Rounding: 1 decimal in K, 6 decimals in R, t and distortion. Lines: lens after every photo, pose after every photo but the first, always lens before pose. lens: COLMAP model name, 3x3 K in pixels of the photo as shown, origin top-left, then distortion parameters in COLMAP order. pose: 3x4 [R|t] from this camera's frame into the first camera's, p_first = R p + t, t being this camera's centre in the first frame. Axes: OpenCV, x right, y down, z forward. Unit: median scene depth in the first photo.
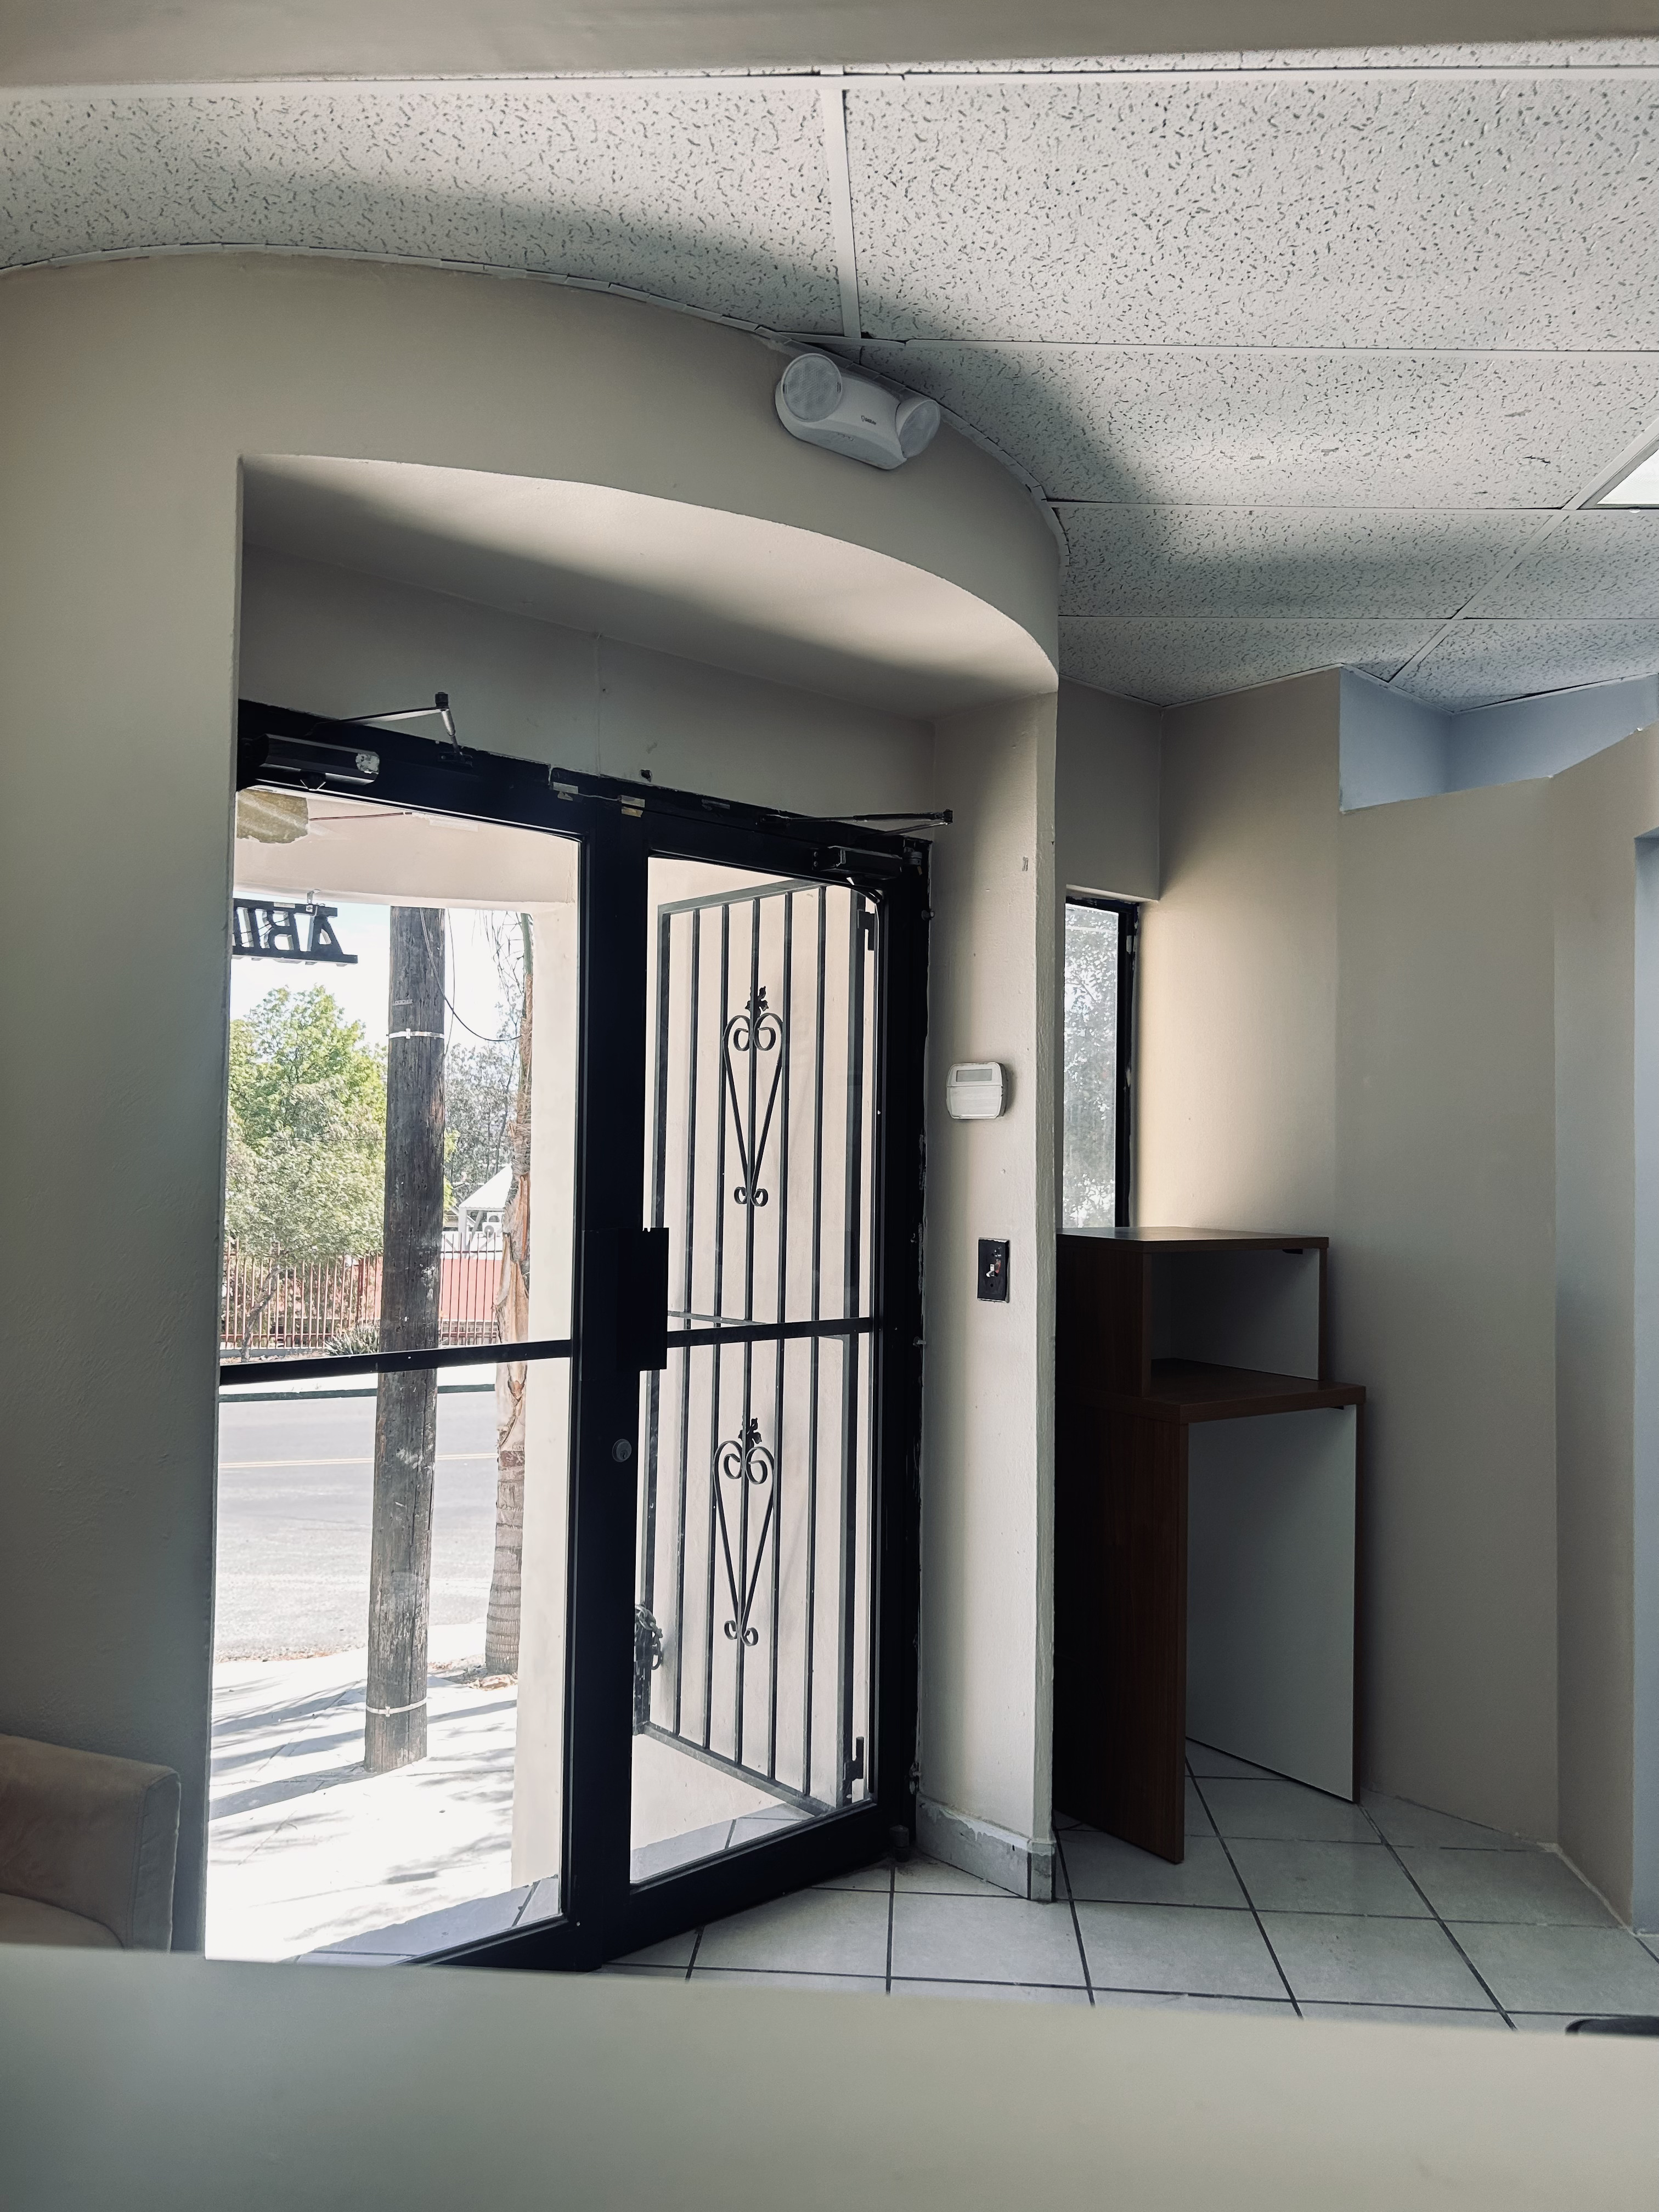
lens RADIAL K [[1678.0, 0, 828.8], [0, 1678.0, 1102.7], [0, 0, 1]] dist [0.048713, -0.002740]
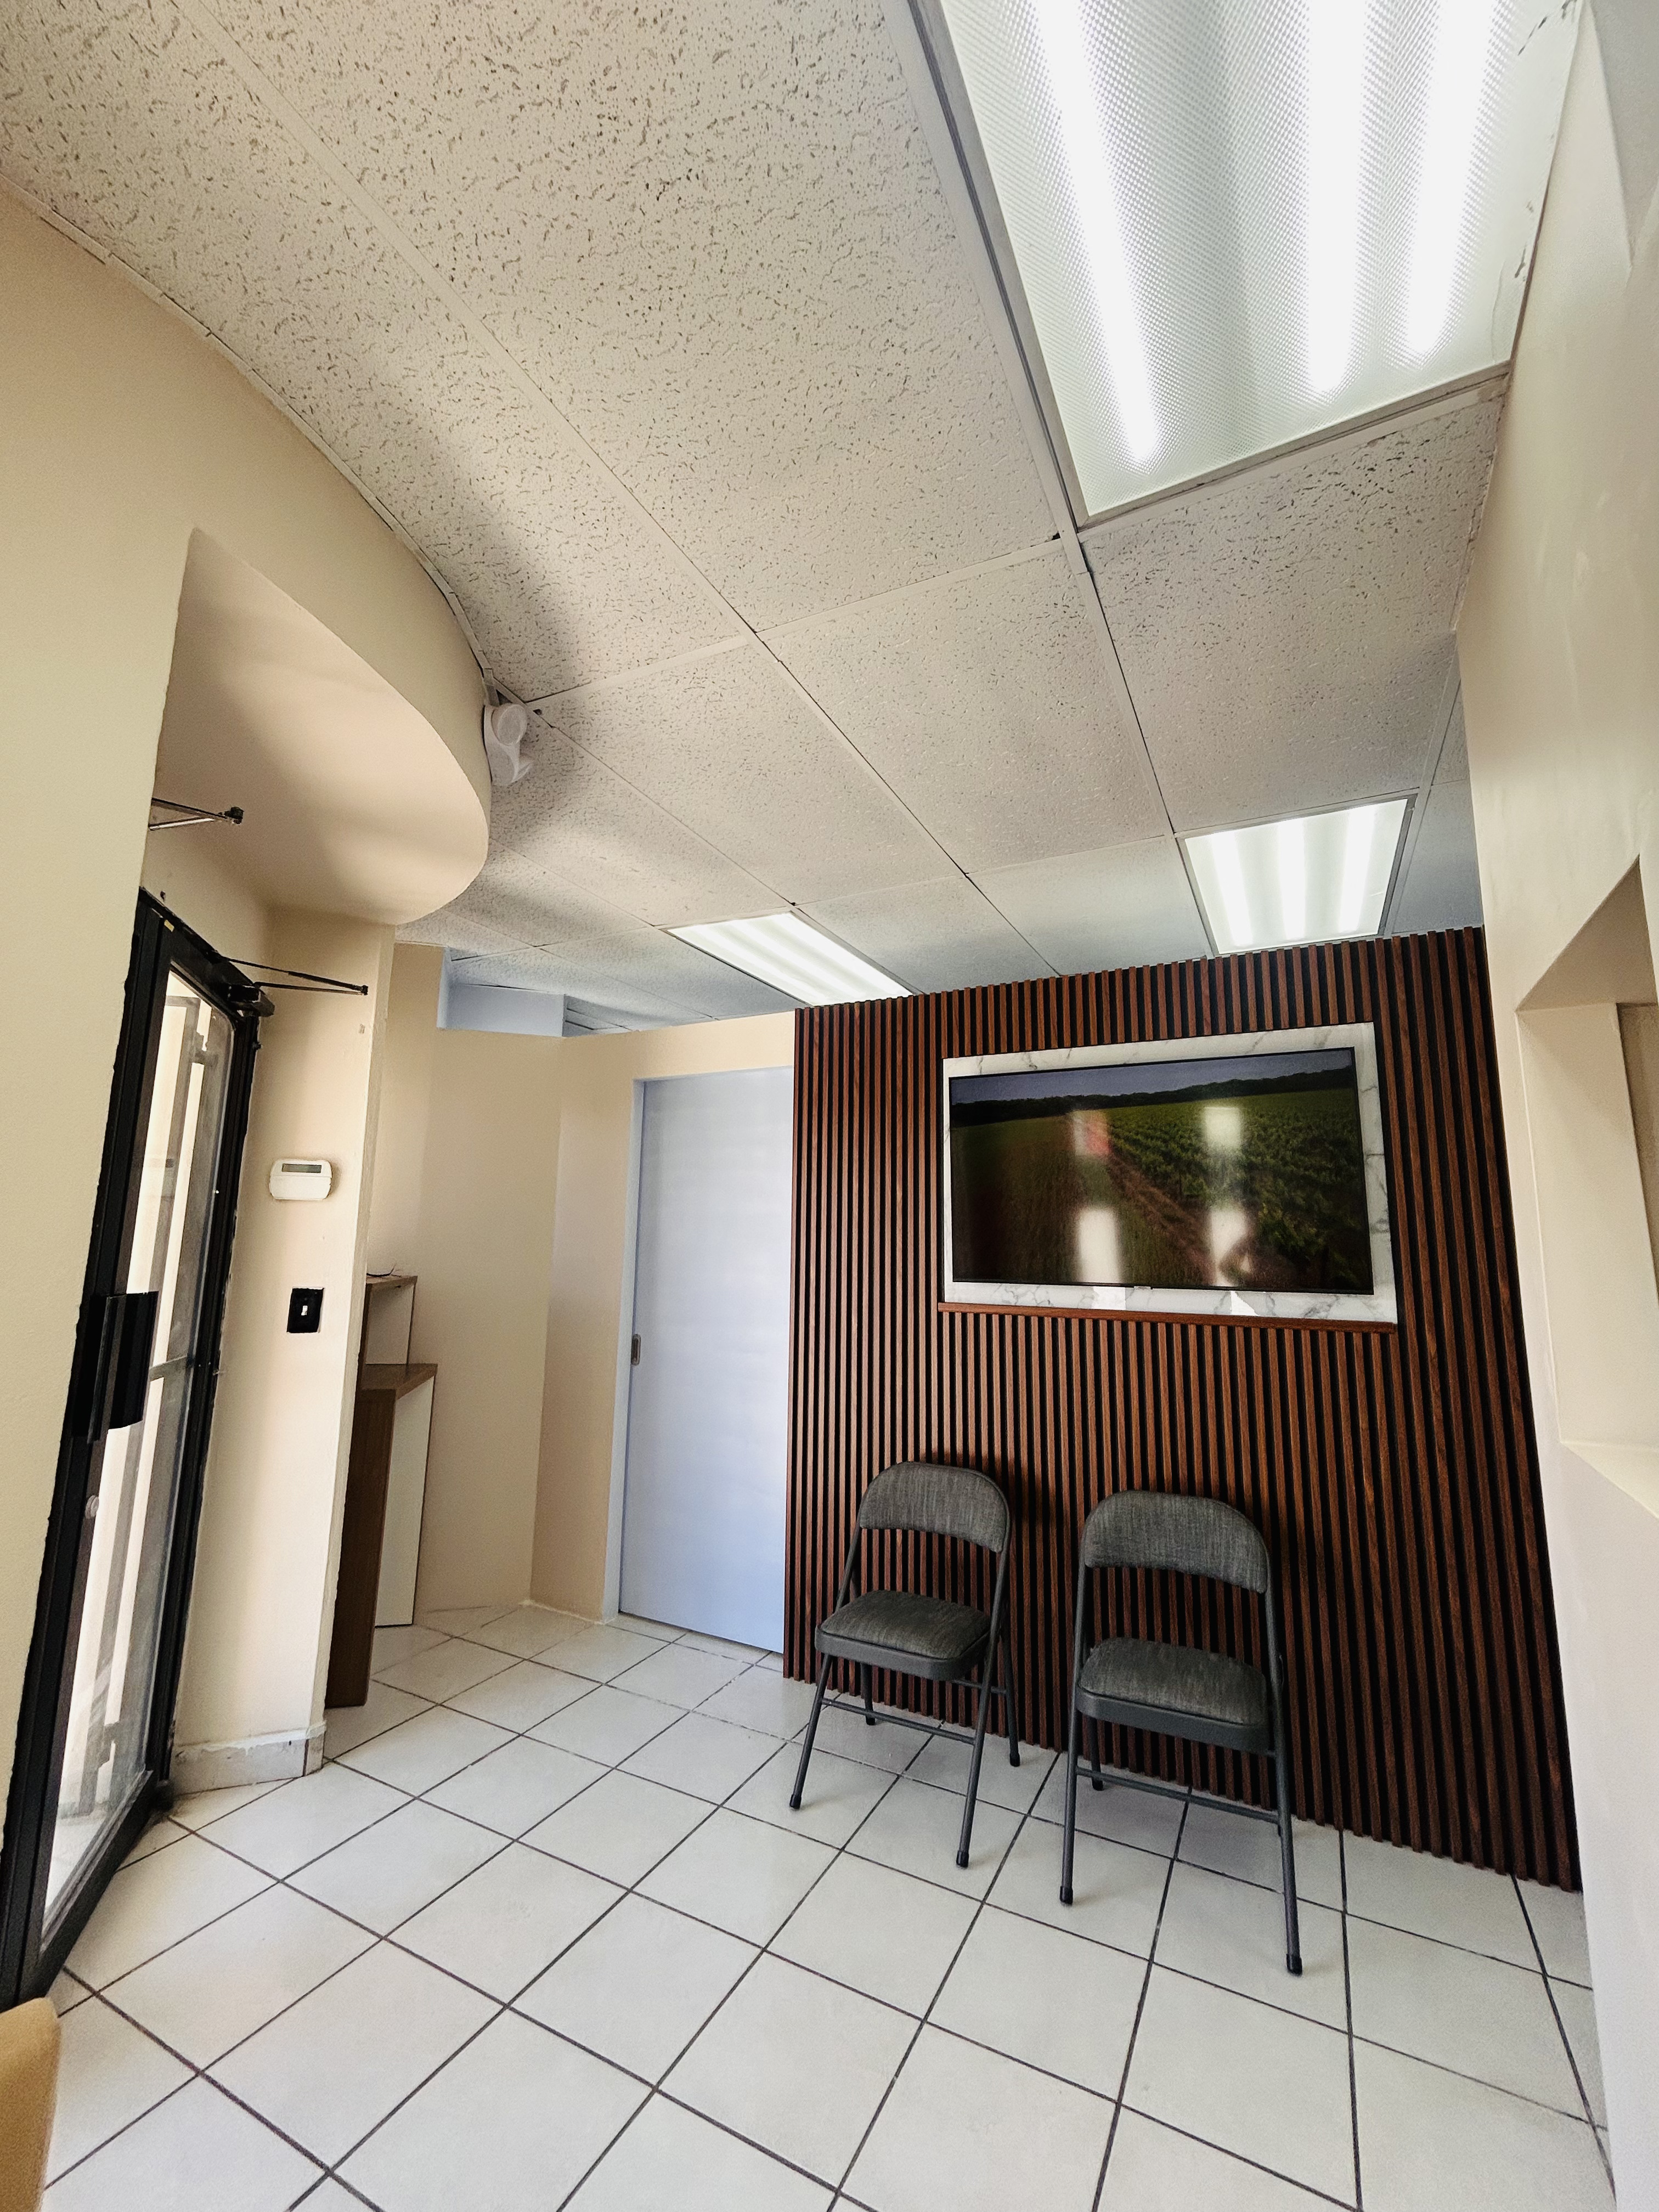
lens RADIAL K [[900.9, 0, 829.0], [0, 900.9, 1109.5], [0, 0, 1]] dist [0.012099, -0.000588]
pose [[0.416961, 0.128740, 0.899761, -0.418502], [-0.049707, 0.991667, -0.118856, 0.002519], [-0.907564, 0.004834, 0.419886, 0.292626]]
